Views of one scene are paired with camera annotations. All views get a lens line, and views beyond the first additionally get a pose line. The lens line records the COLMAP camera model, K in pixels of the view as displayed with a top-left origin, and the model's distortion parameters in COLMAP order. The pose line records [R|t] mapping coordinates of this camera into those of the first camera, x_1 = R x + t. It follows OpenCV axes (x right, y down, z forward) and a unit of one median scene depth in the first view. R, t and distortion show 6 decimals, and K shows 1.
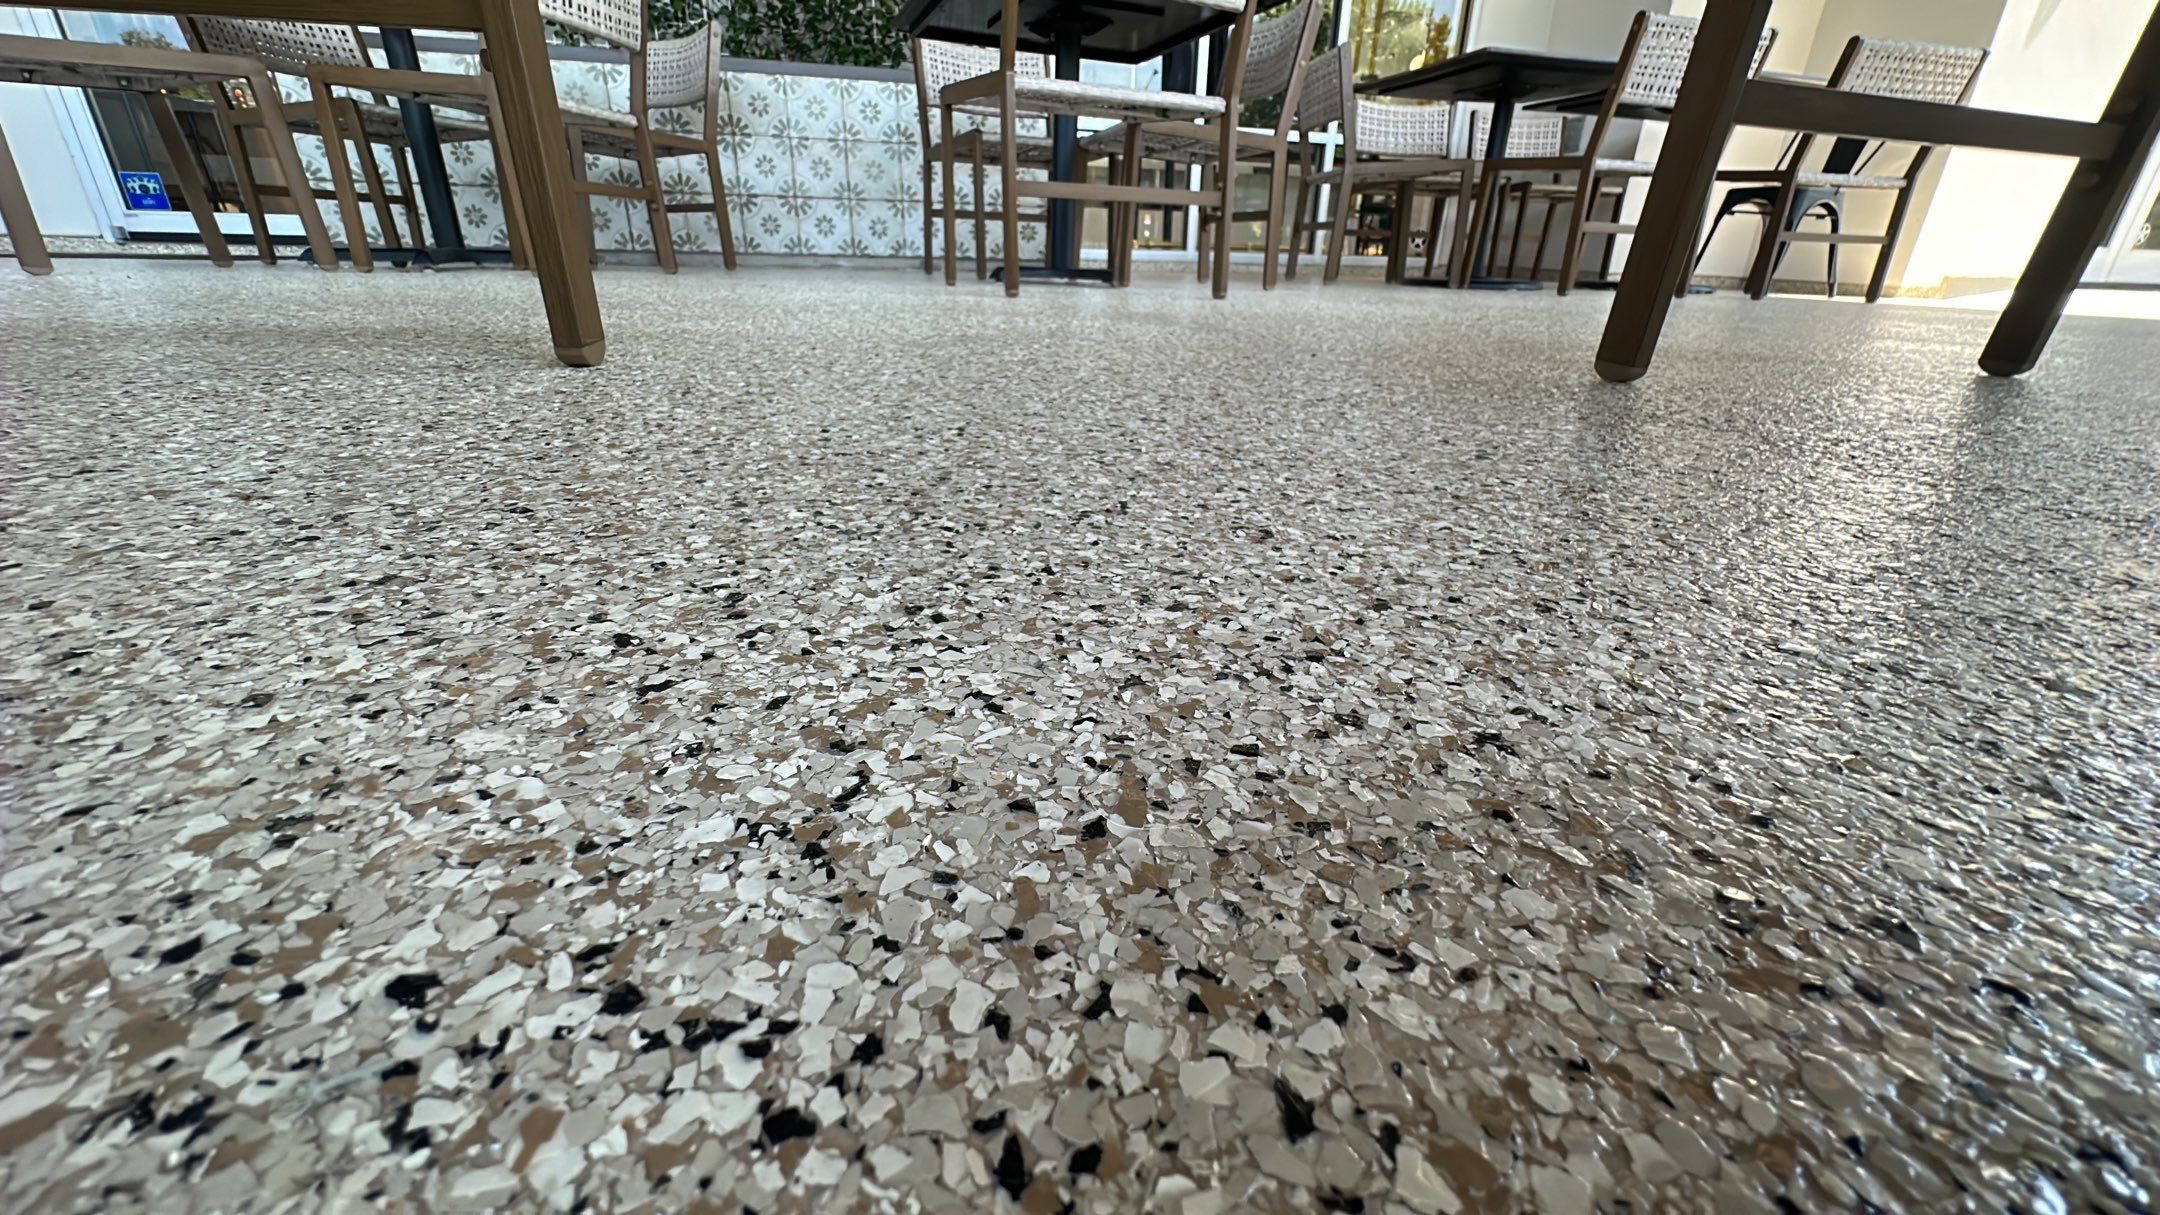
lens RADIAL K [[835.0, 0, 1079.1], [0, 835.0, 594.0], [0, 0, 1]] dist [-0.002108, 0.000212]
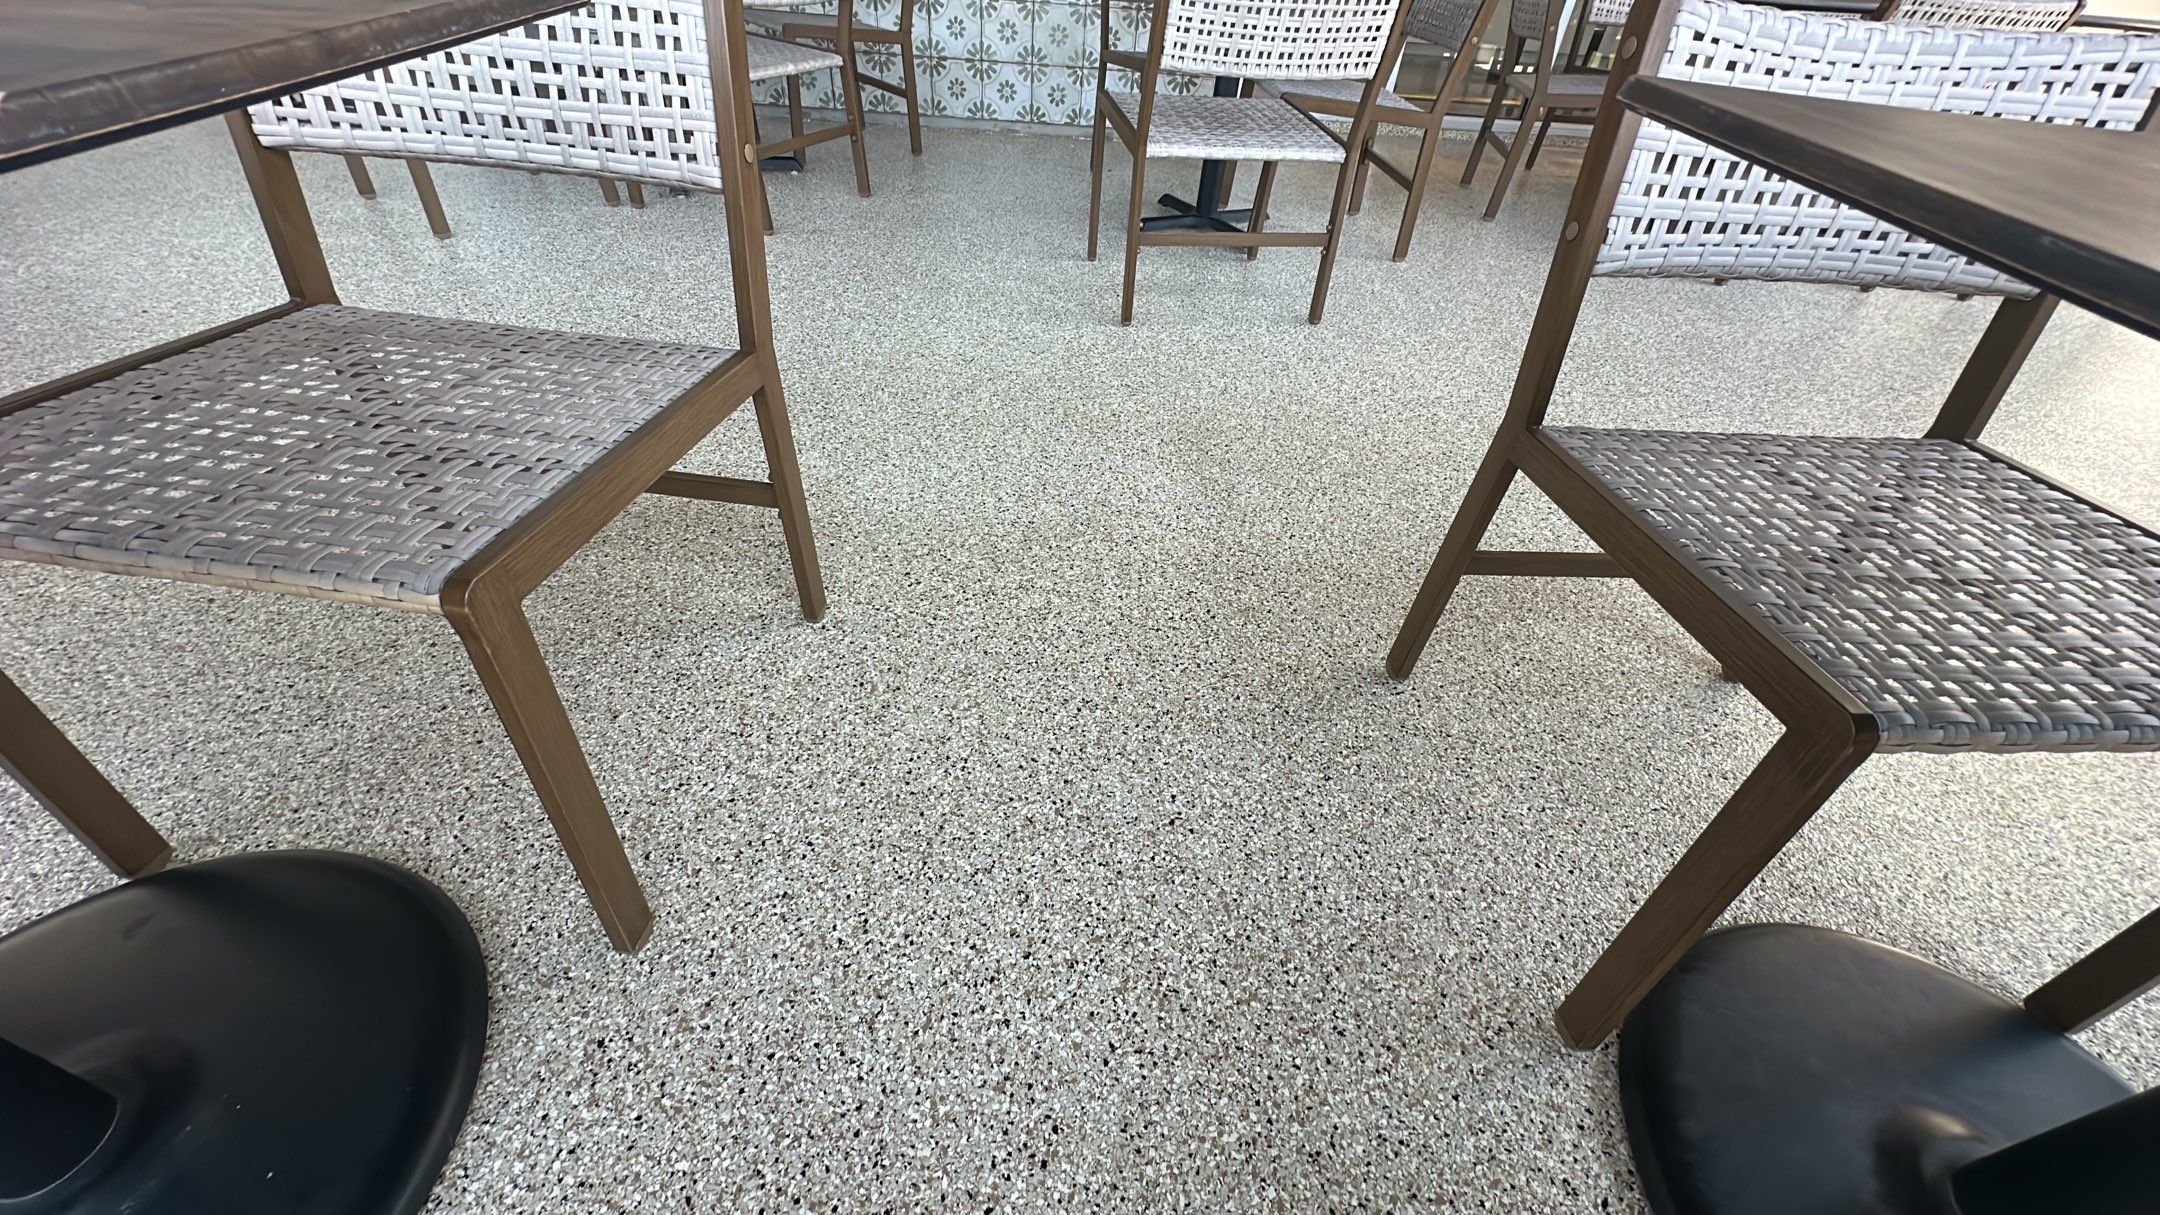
lens RADIAL K [[835.0, 0, 1079.1], [0, 835.0, 594.0], [0, 0, 1]] dist [-0.002108, 0.000212]
pose [[0.972336, 0.172270, -0.157752, 0.941593], [-0.121571, 0.949887, 0.287983, -2.760674], [0.199457, -0.260839, 0.944553, -2.163404]]
